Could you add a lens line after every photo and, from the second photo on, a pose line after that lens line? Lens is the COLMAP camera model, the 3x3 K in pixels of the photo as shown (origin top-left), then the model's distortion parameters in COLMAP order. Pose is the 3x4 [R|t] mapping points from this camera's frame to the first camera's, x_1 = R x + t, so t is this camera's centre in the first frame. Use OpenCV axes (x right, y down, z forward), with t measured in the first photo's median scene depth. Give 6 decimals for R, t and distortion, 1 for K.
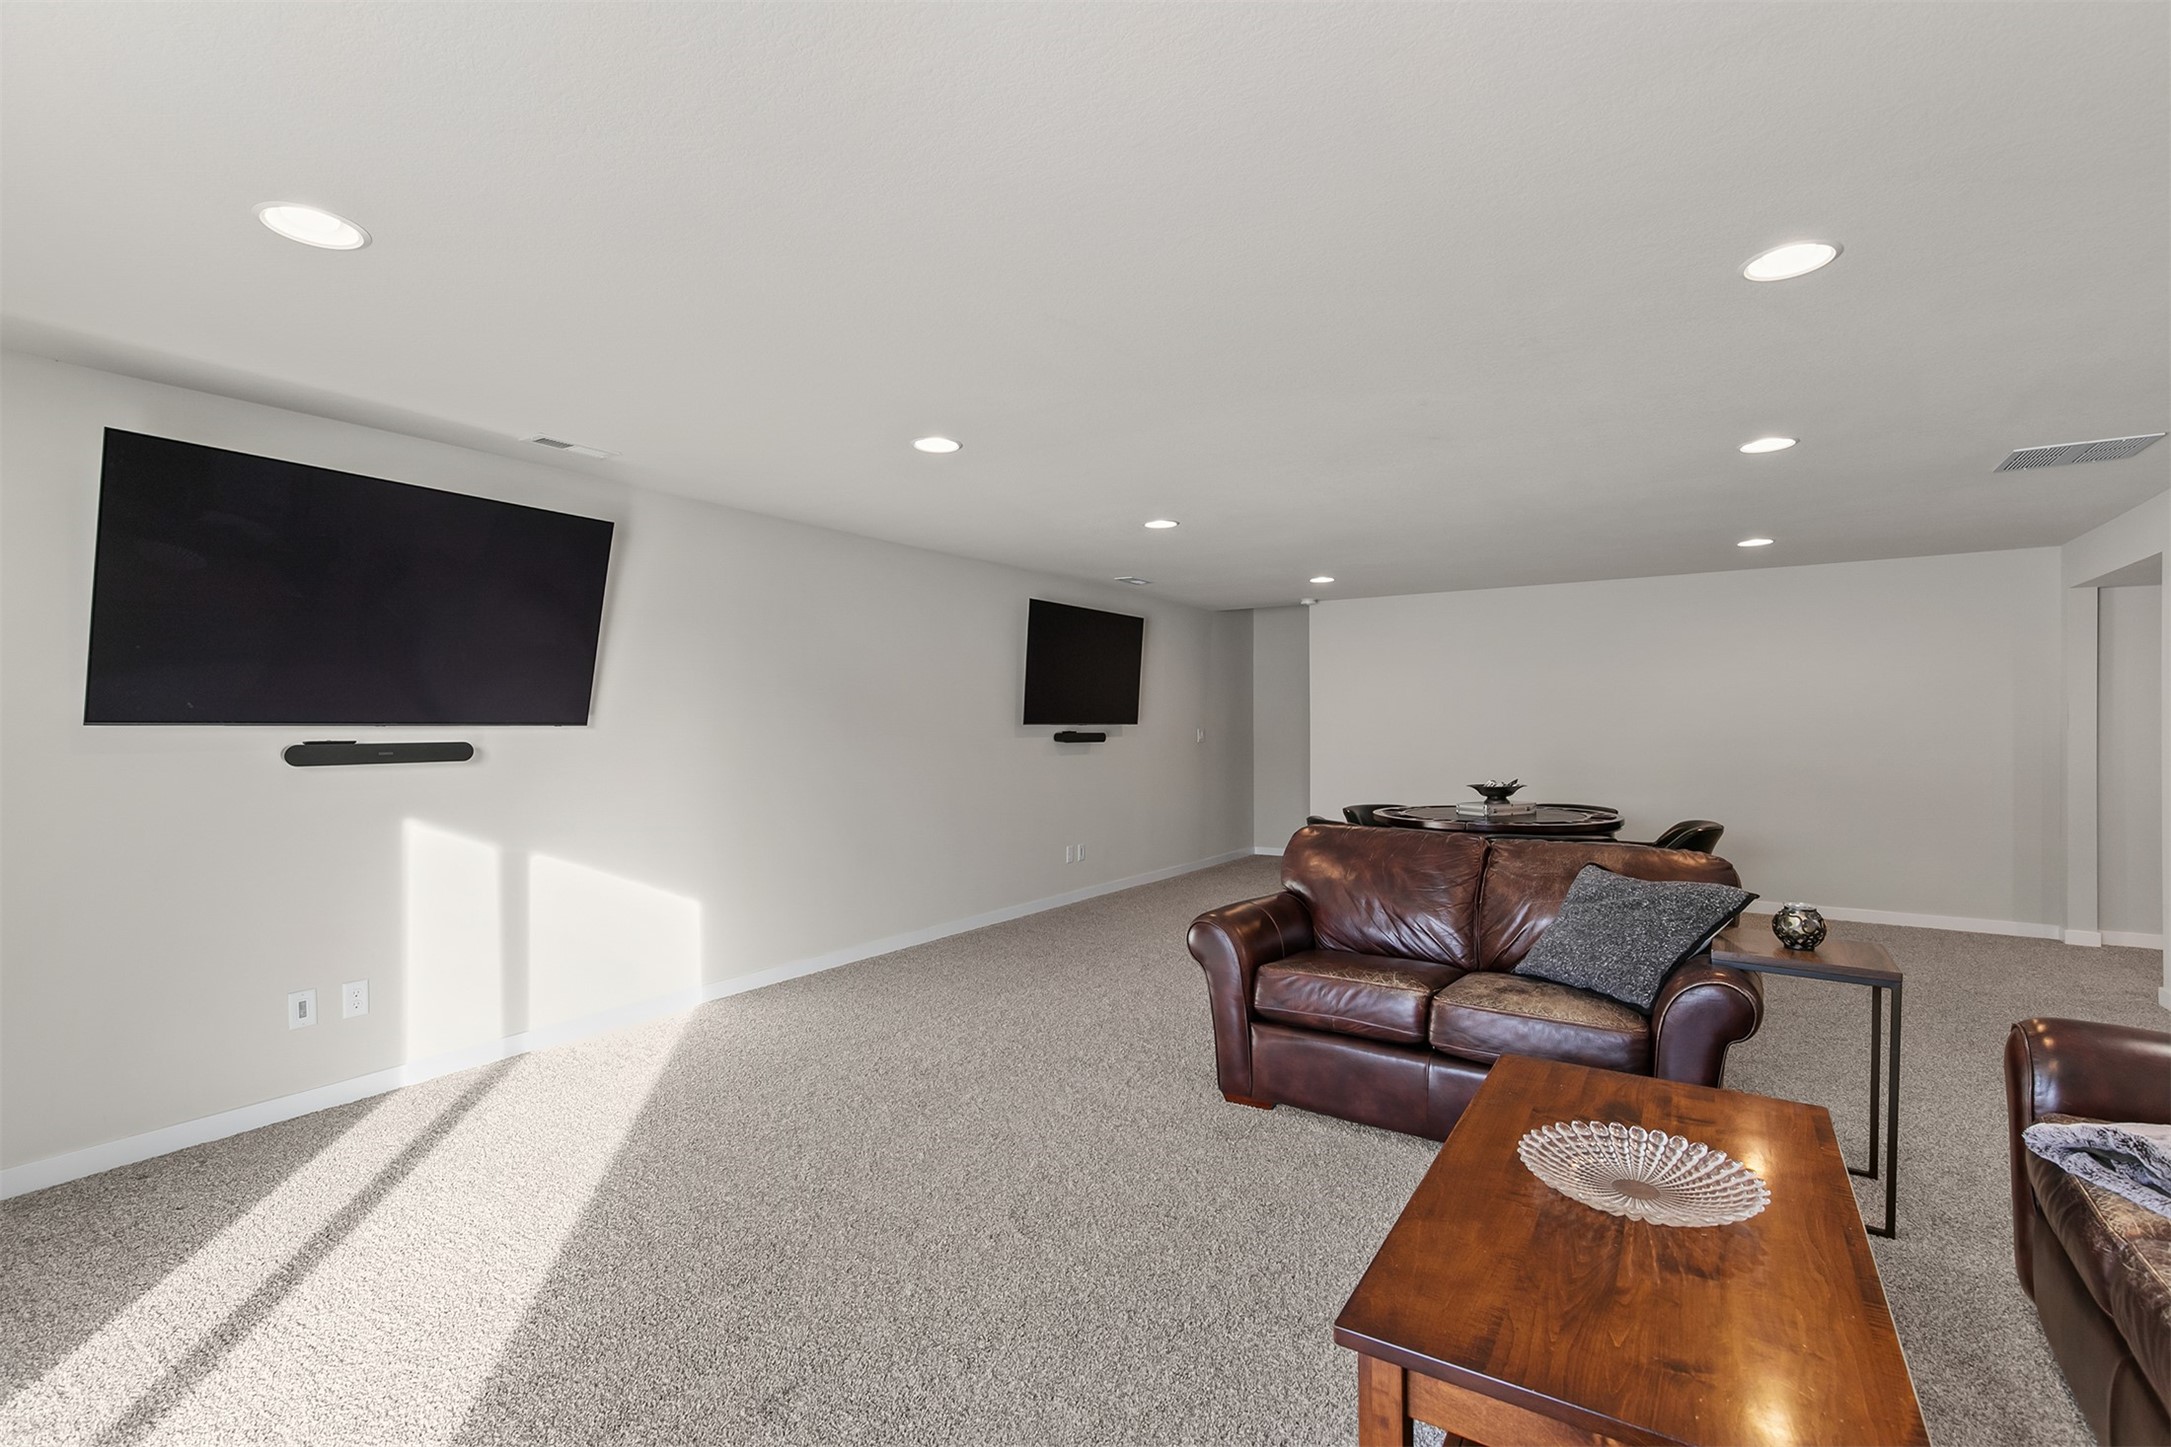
lens RADIAL K [[979.0, 0, 1076.1], [0, 979.0, 729.2], [0, 0, 1]] dist [0.015766, -0.002075]
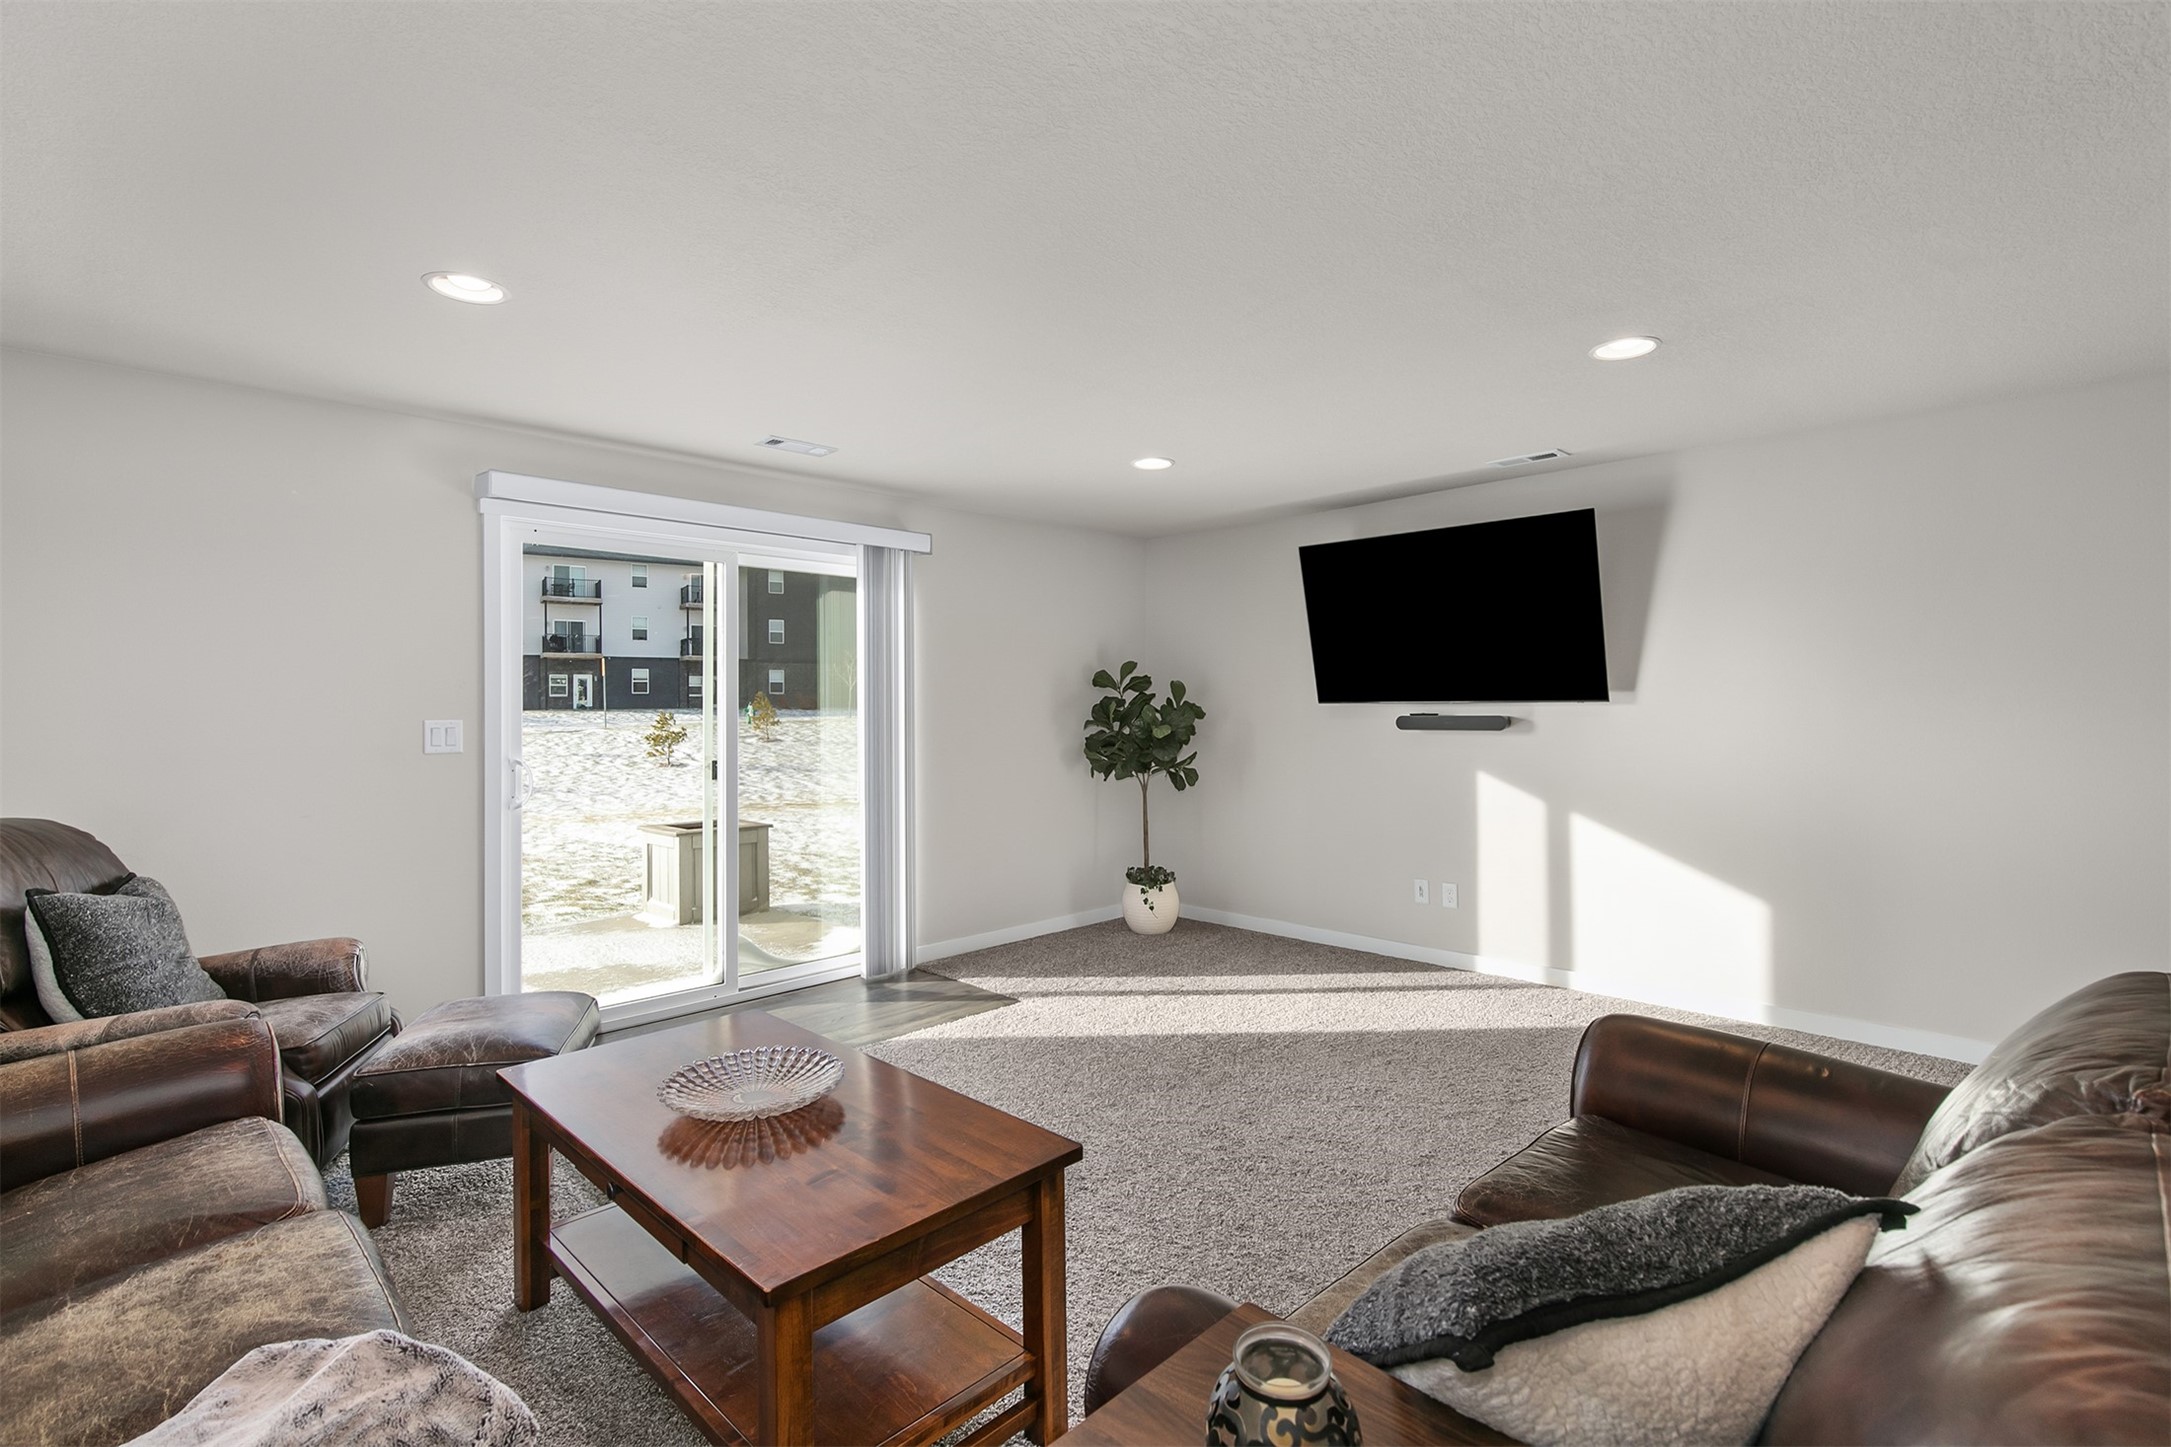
lens RADIAL K [[979.0, 0, 1077.2], [0, 979.0, 711.6], [0, 0, 1]] dist [0.015766, -0.002075]
pose [[-0.196251, 0.003136, -0.980549, 0.775362], [-0.002166, 0.999991, 0.003632, 0.004925], [0.980551, 0.002837, -0.196242, 0.768691]]
